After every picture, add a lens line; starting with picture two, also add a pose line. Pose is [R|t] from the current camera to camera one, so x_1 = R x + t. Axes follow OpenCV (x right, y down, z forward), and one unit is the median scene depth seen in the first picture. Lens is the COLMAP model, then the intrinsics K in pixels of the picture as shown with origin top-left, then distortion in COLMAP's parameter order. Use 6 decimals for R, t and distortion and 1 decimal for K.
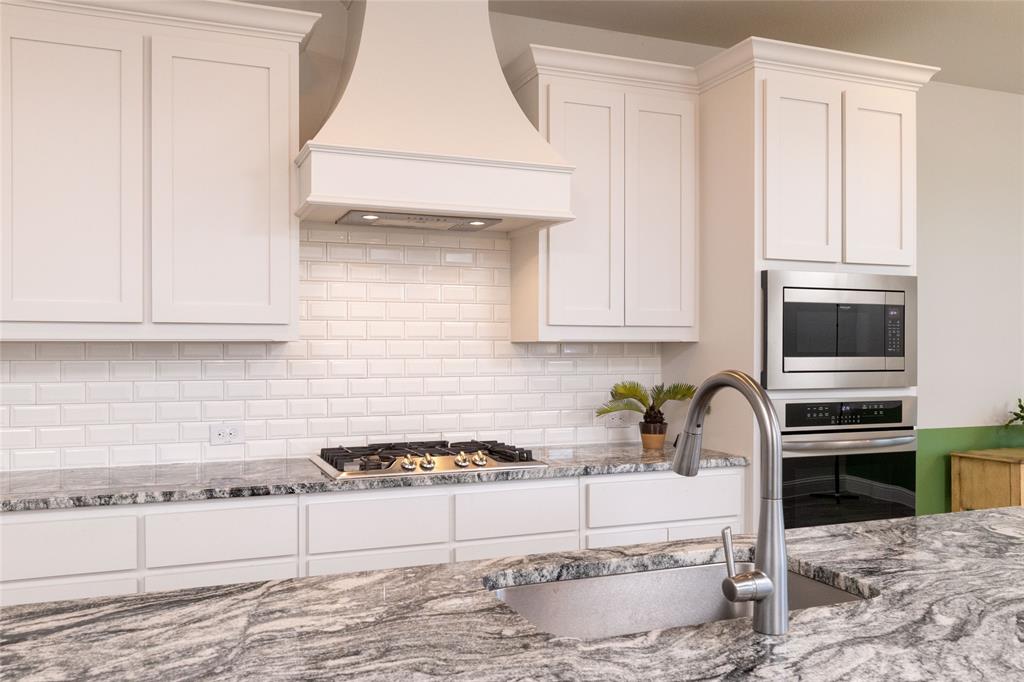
lens RADIAL K [[853.9, 0, 514.9], [0, 853.9, 359.9], [0, 0, 1]] dist [-0.001588, 0.000623]
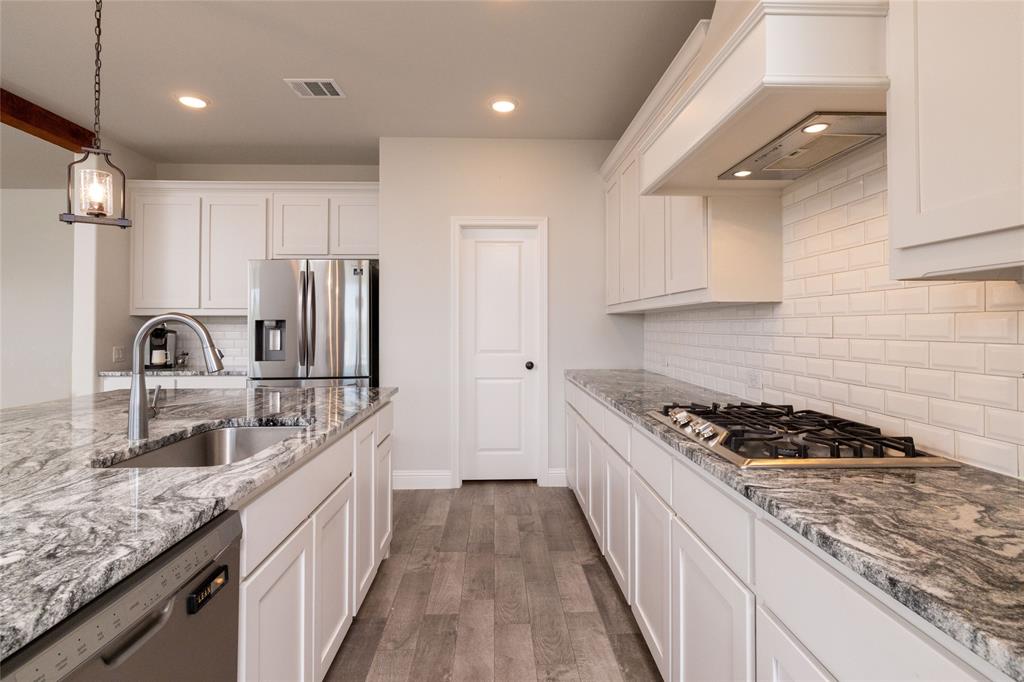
lens RADIAL K [[489.5, 0, 512.0], [0, 489.5, 341.0], [0, 0, 1]] dist [-0.003745, -0.000119]
pose [[-0.335891, 0.025891, -0.941545, 0.439804], [-0.015574, 0.999333, 0.033036, 0.012820], [0.941772, 0.025761, -0.335264, 0.896710]]
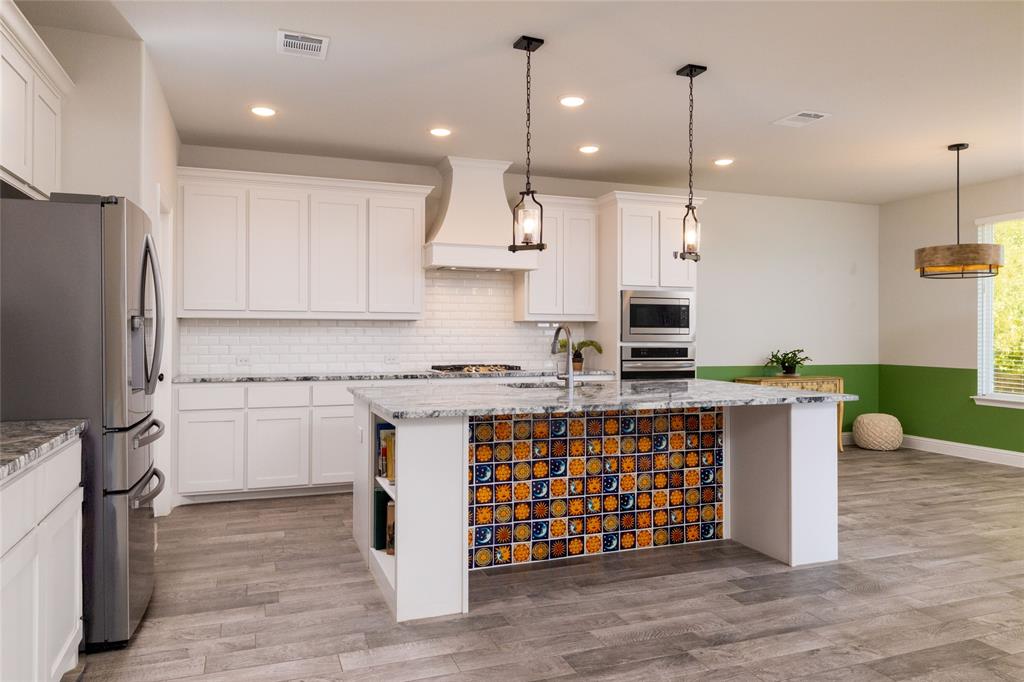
lens RADIAL K [[703.6, 0, 508.9], [0, 703.6, 329.3], [0, 0, 1]] dist [0.000371, 0.000273]
pose [[0.999504, 0.001837, -0.031438, 0.046722], [-0.002471, 0.999794, -0.020134, 0.041522], [0.031394, 0.020202, 0.999303, -0.929727]]
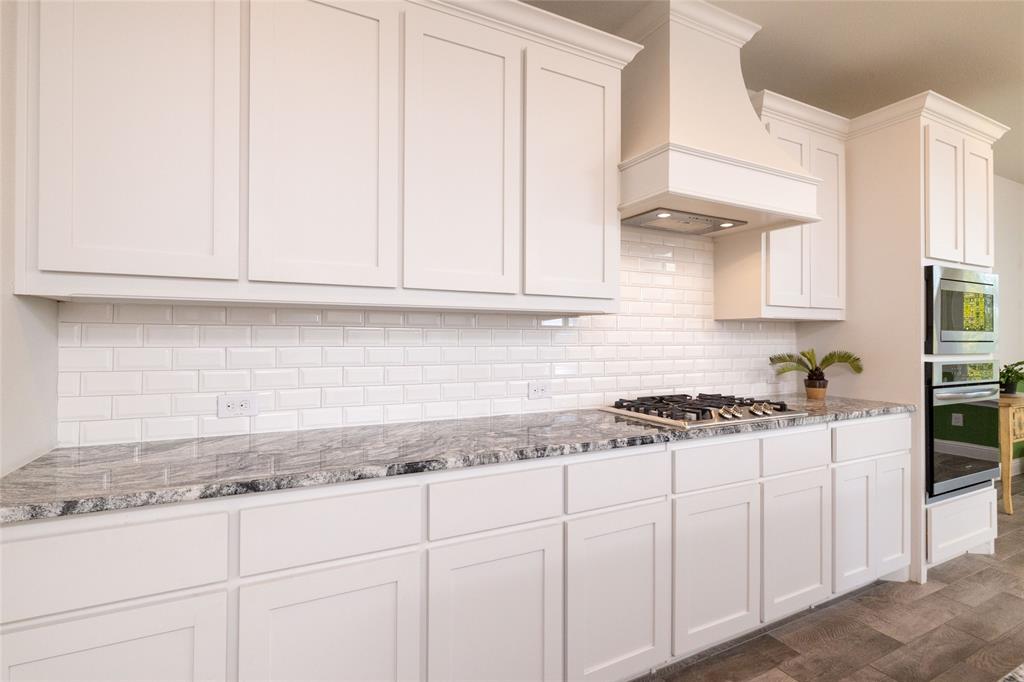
lens RADIAL K [[489.5, 0, 512.0], [0, 489.5, 341.0], [0, 0, 1]] dist [-0.003745, -0.000119]
pose [[0.995715, 0.002890, 0.092430, -0.440312], [-0.001970, 0.999948, -0.010051, 0.023229], [-0.092454, 0.009826, 0.995668, 0.298515]]
